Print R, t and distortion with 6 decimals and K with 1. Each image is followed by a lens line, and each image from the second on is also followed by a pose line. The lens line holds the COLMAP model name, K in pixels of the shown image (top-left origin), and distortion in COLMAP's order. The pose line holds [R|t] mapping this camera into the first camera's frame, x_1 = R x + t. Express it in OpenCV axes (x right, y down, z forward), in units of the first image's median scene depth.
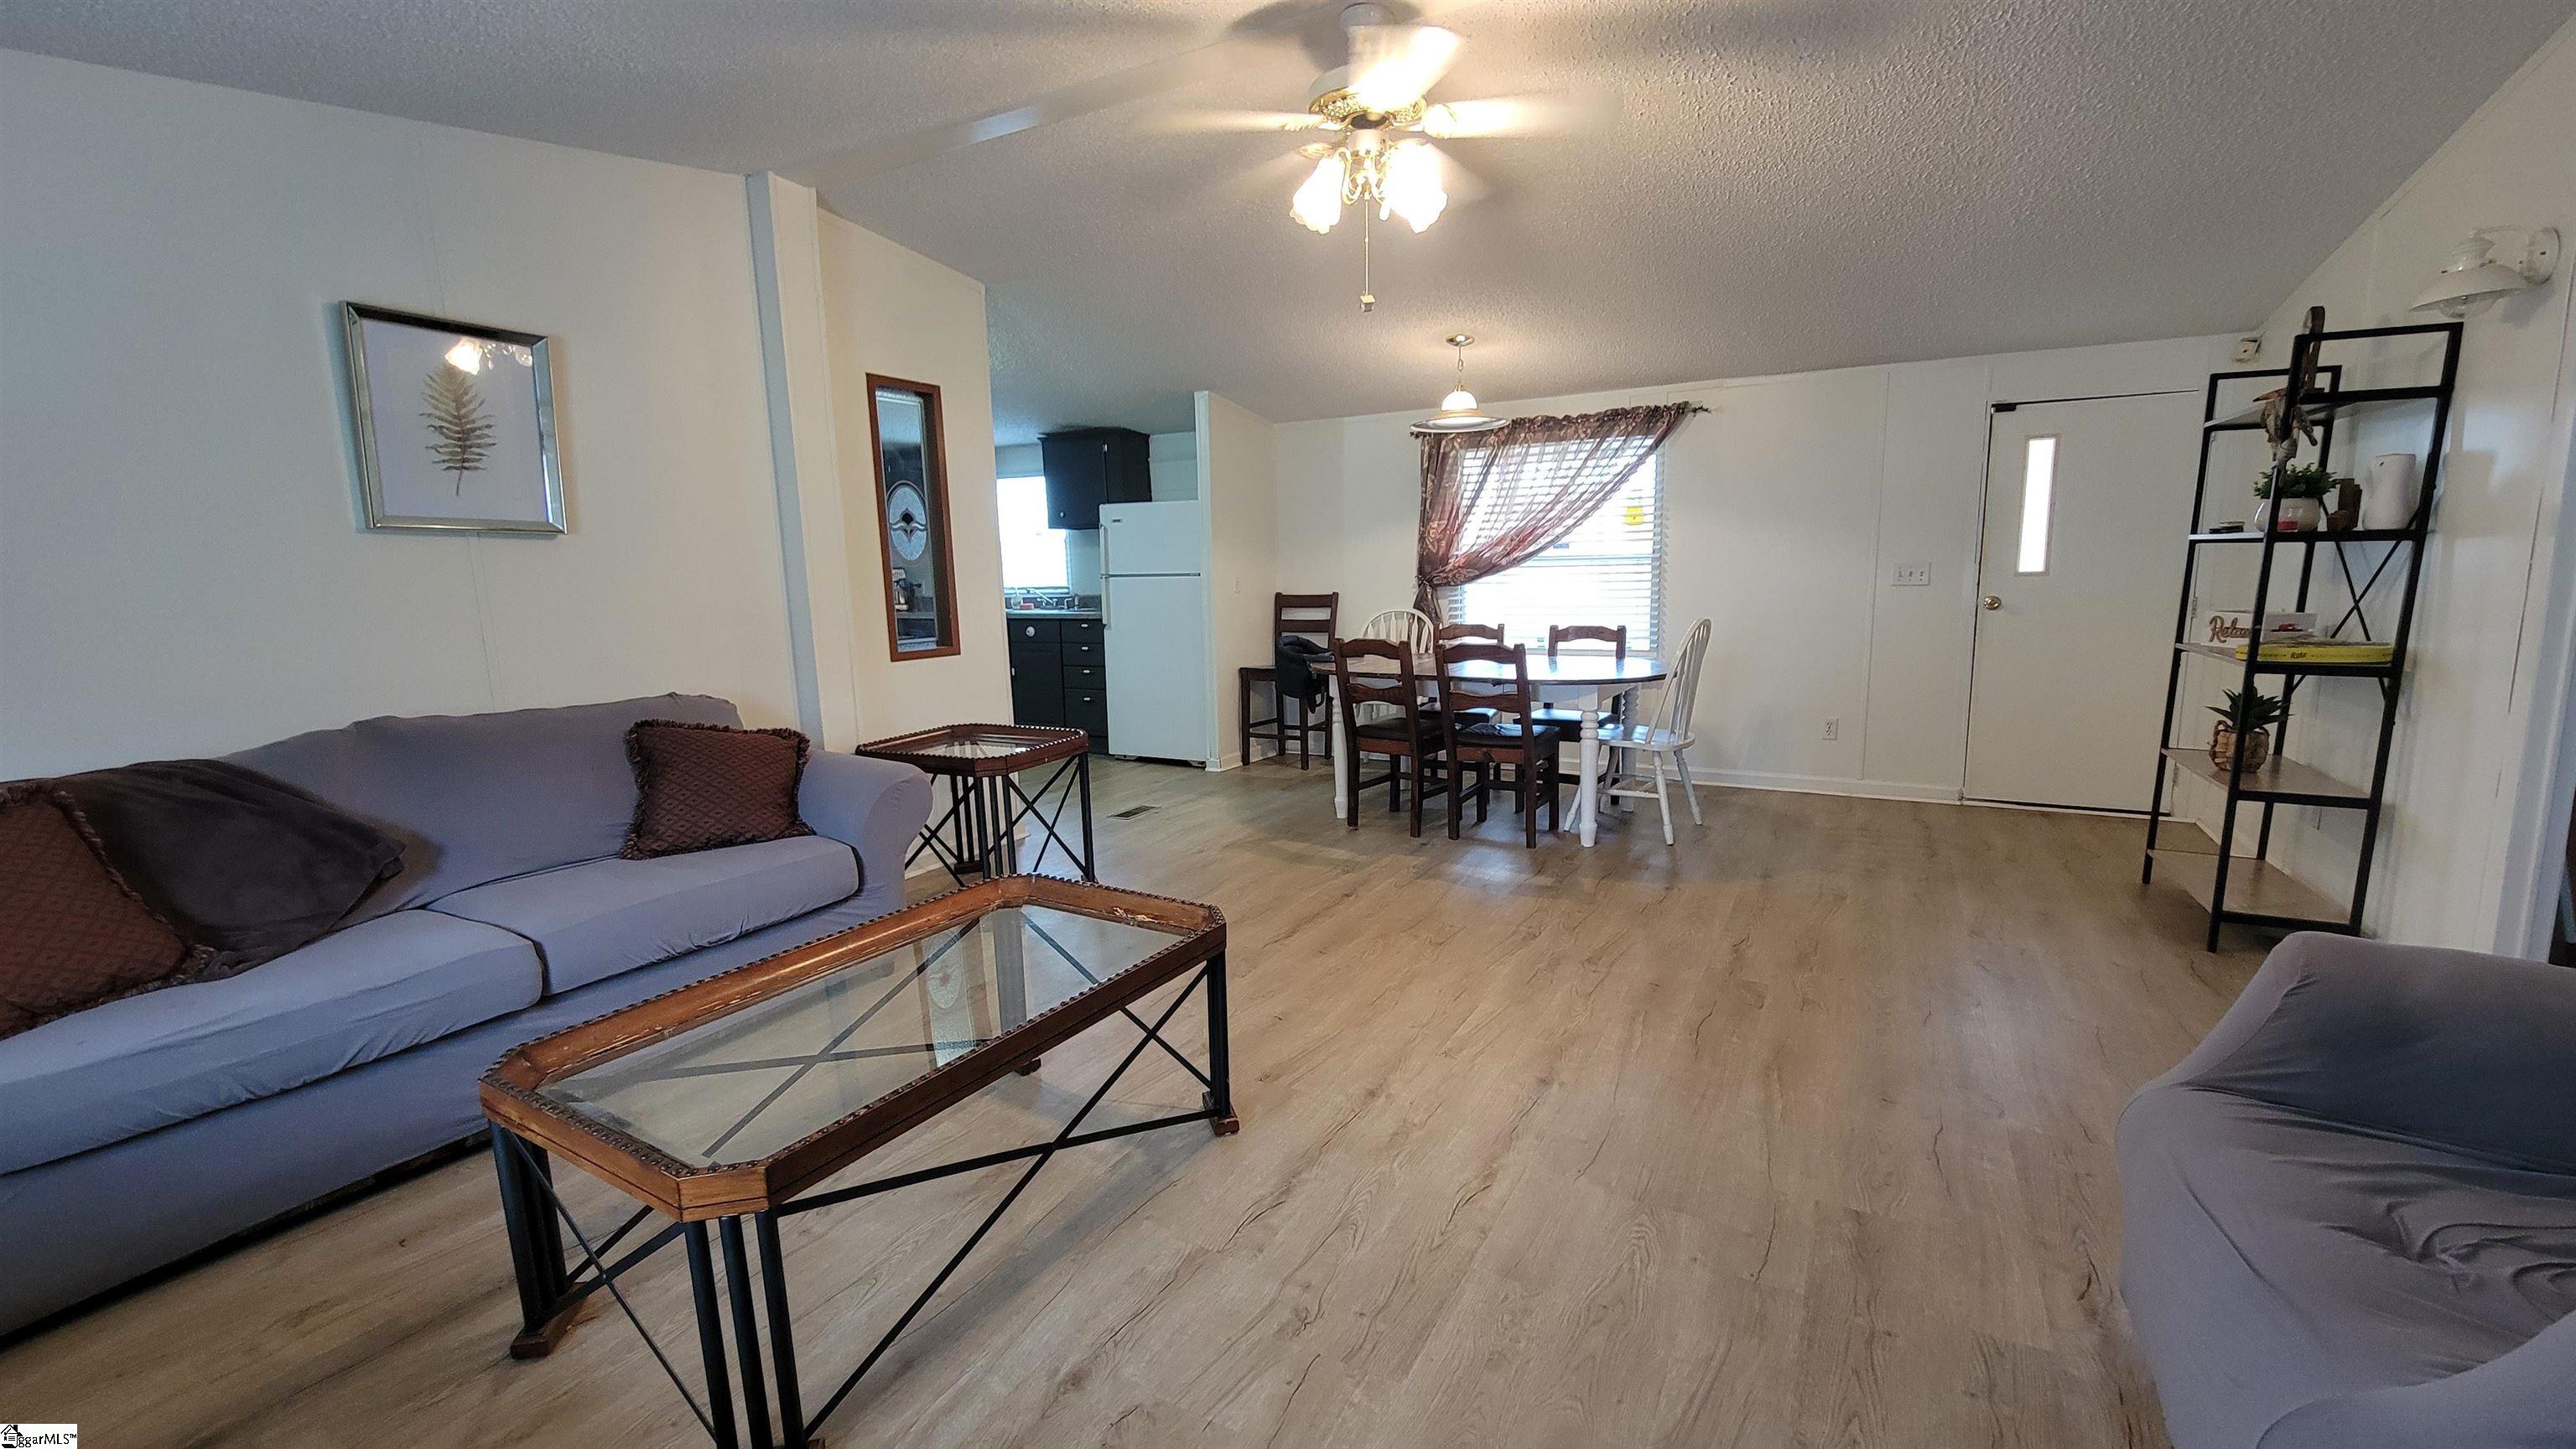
lens RADIAL K [[1051.3, 0, 1304.5], [0, 1051.3, 737.2], [0, 0, 1]] dist [-0.001913, -0.000187]
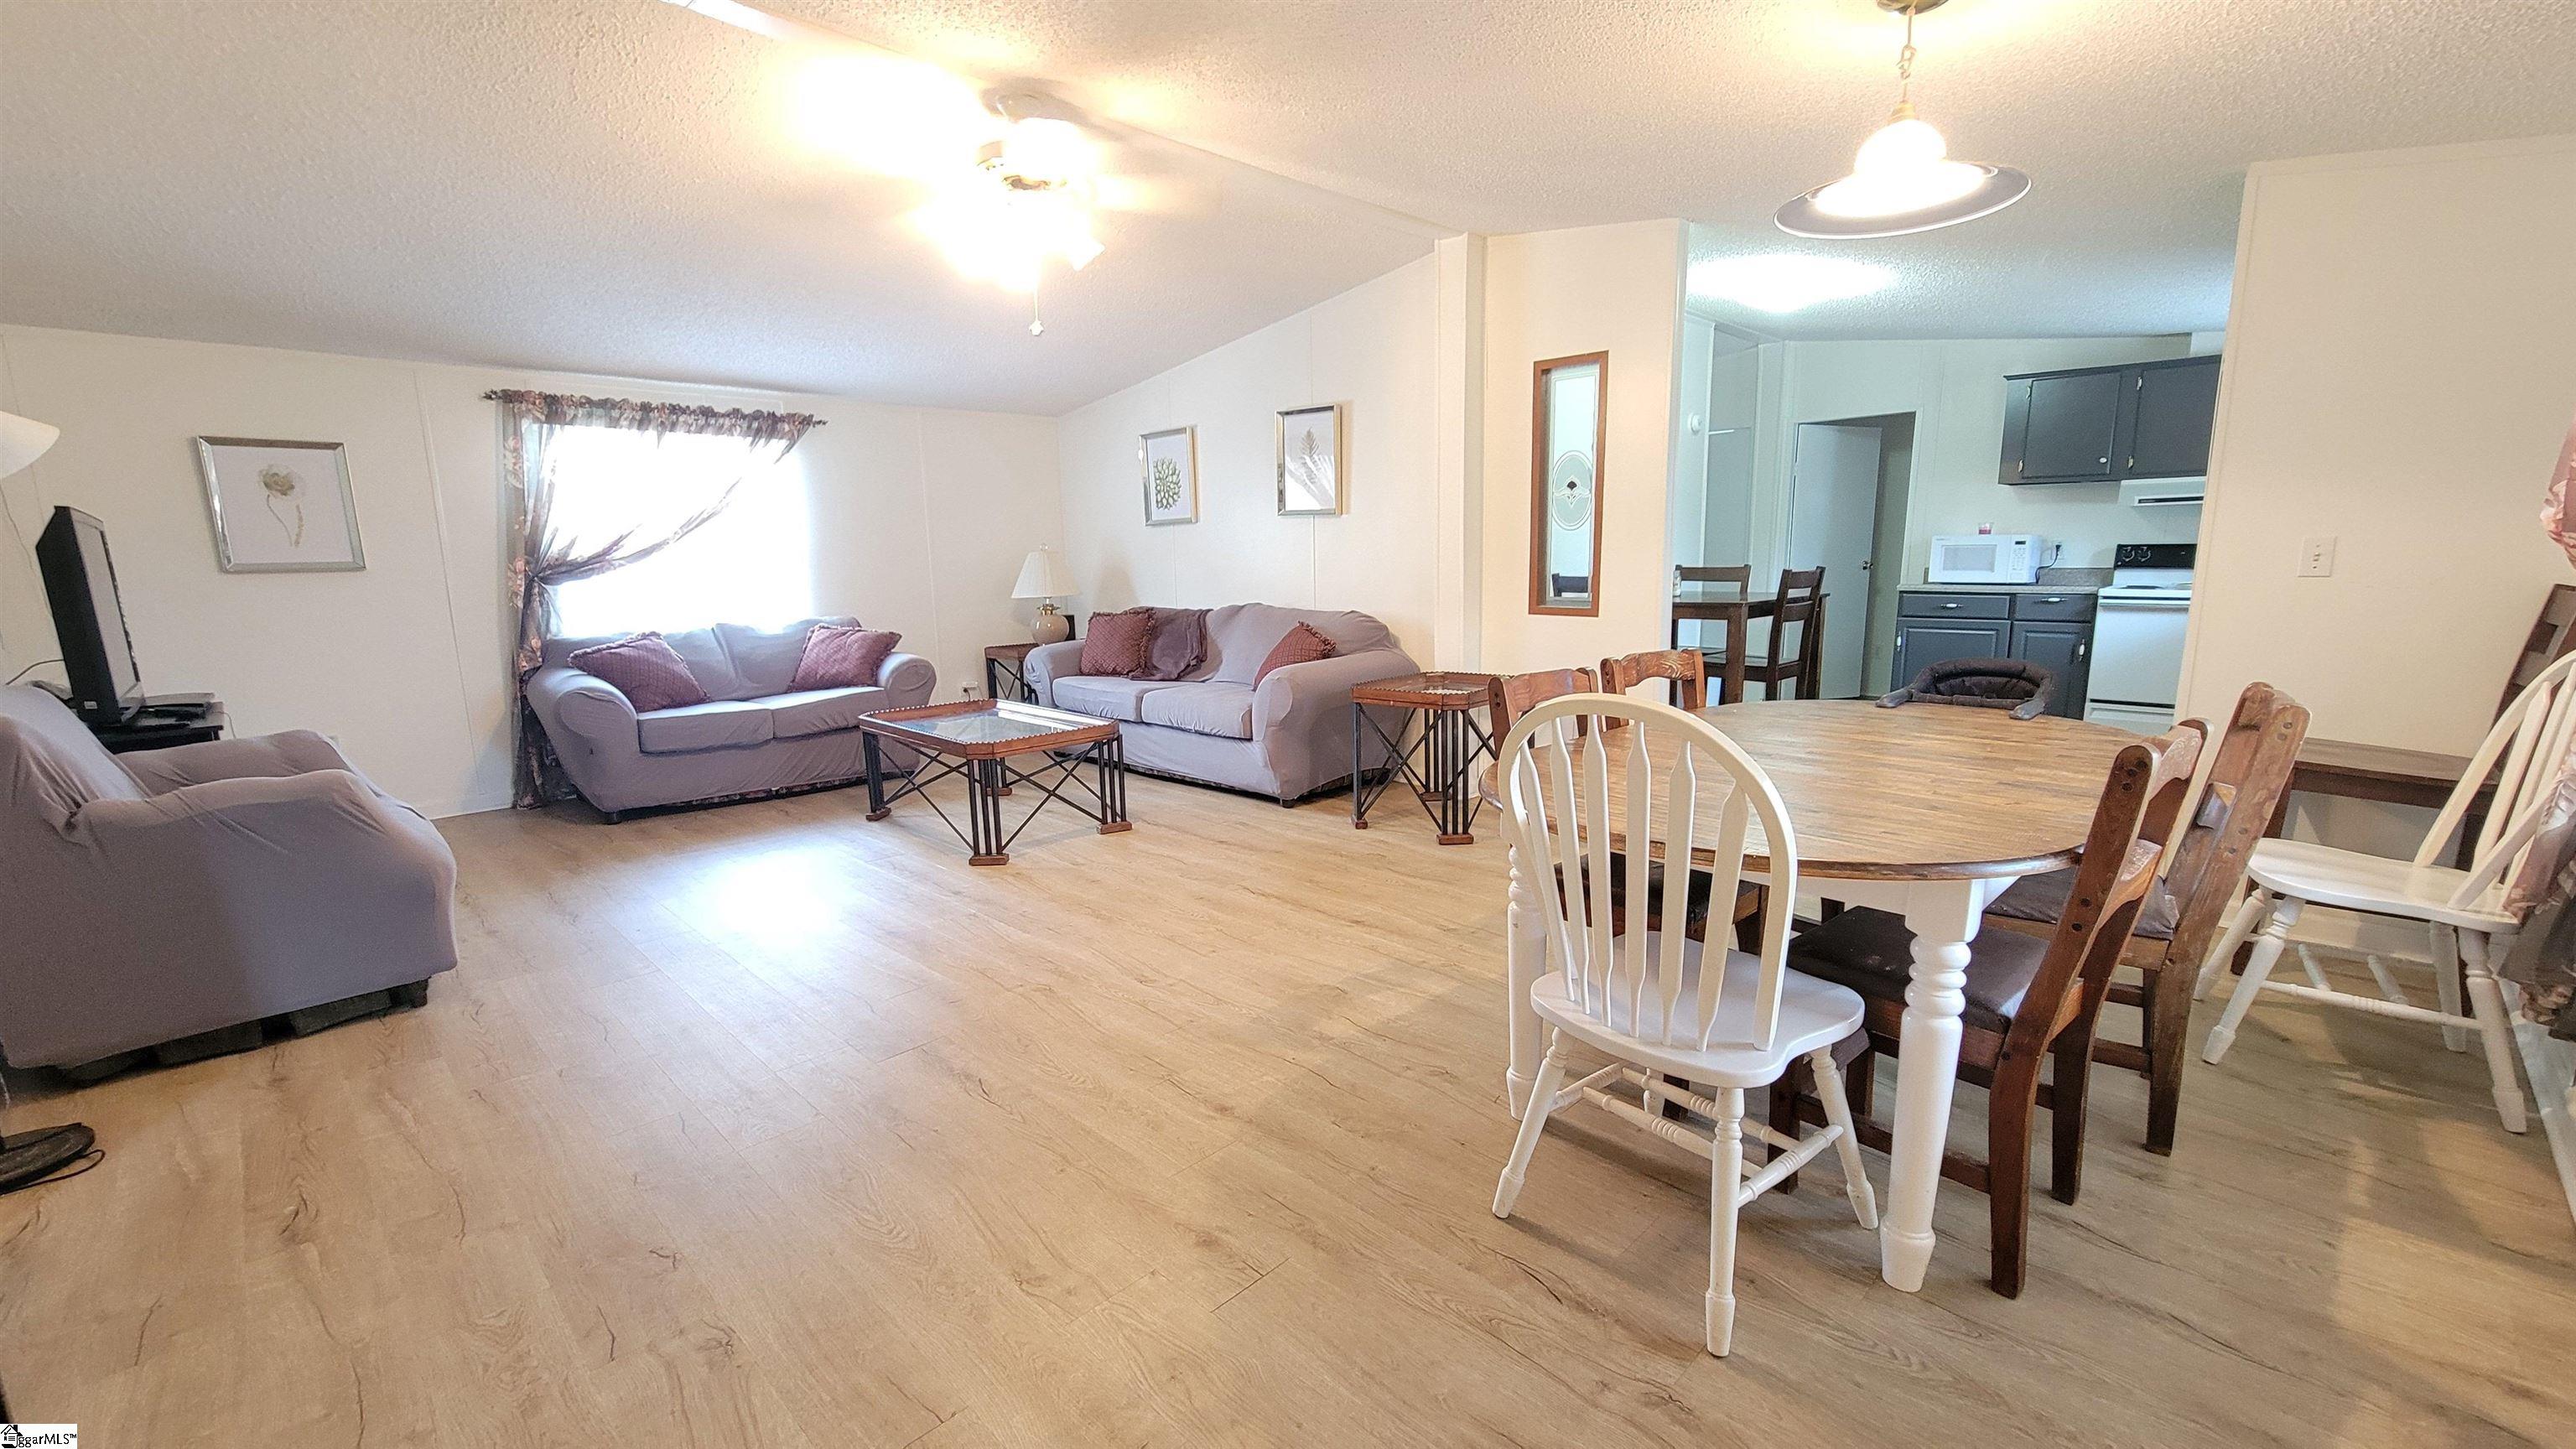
lens RADIAL K [[1051.3, 0, 1304.5], [0, 1051.3, 737.2], [0, 0, 1]] dist [-0.001913, -0.000187]
pose [[-0.271856, 0.190626, -0.943269, 0.756615], [-0.138548, 0.962220, 0.234386, -0.172706], [0.952312, 0.194407, -0.235175, 1.031094]]
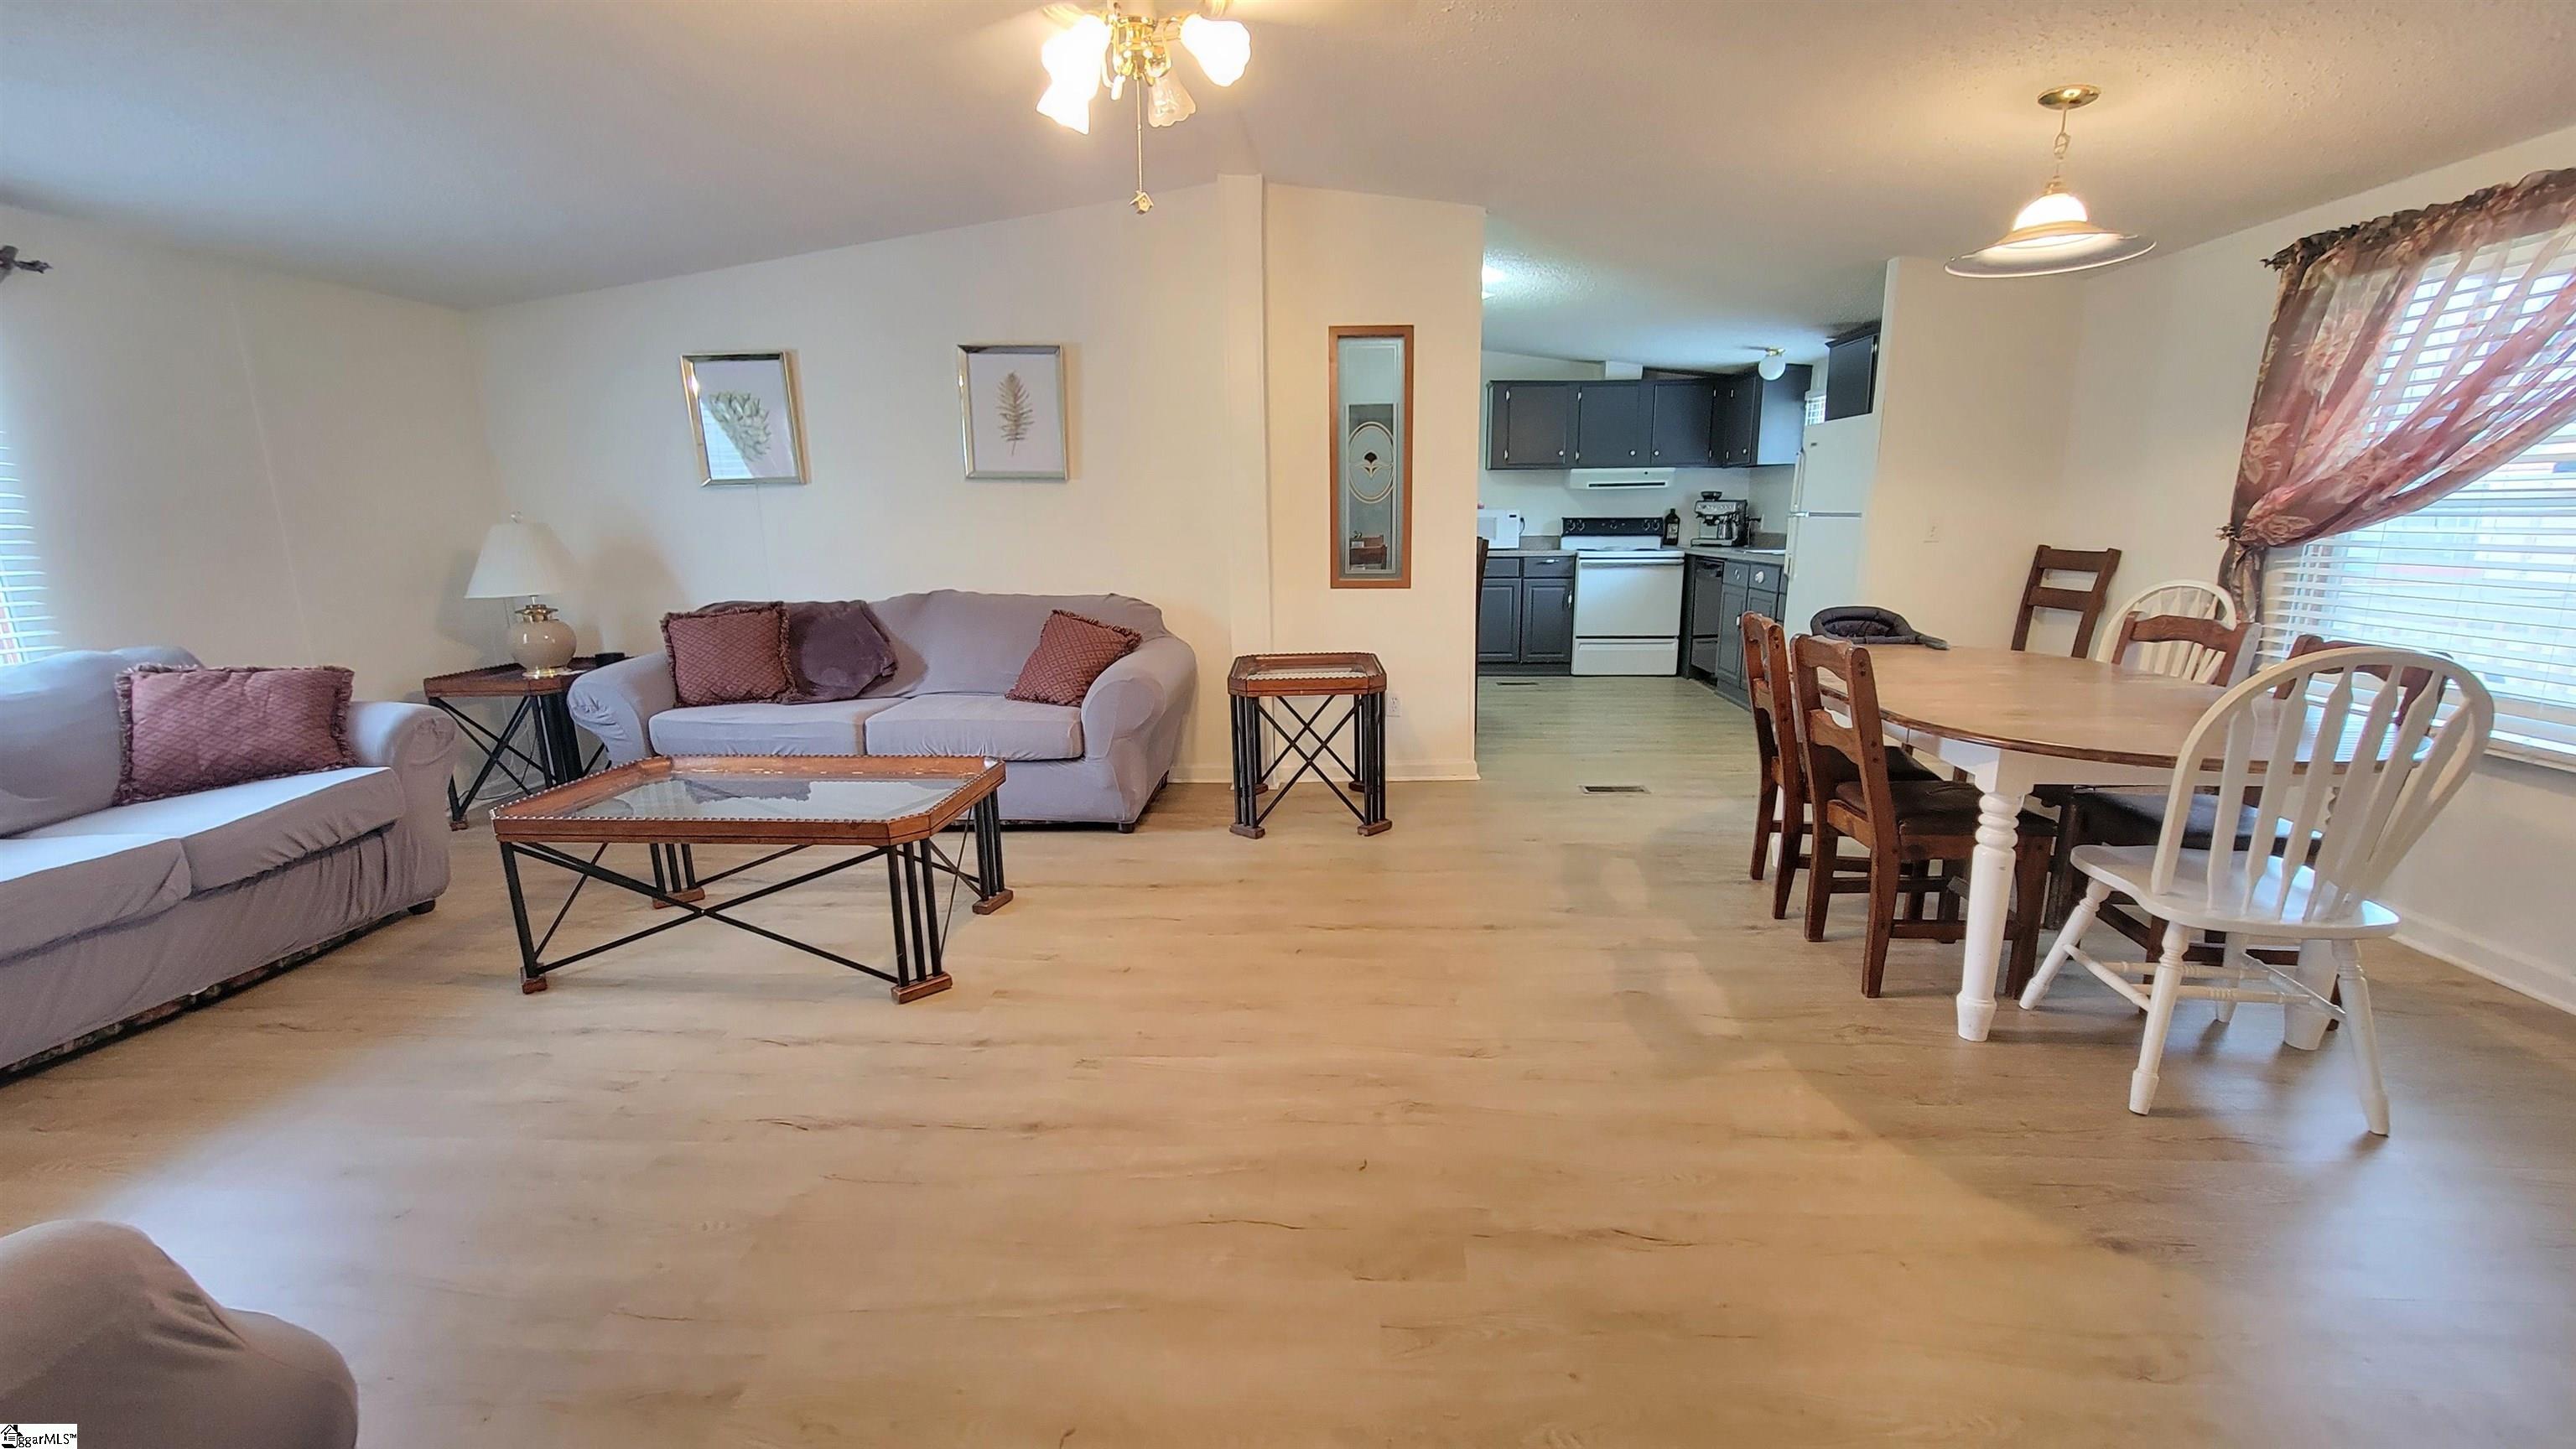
lens RADIAL K [[1051.3, 0, 1304.5], [0, 1051.3, 737.2], [0, 0, 1]] dist [-0.001913, -0.000187]
pose [[0.436073, 0.203626, -0.876571, 0.588601], [-0.145868, 0.977176, 0.154431, -0.084106], [0.888010, 0.060521, 0.455823, 0.462022]]
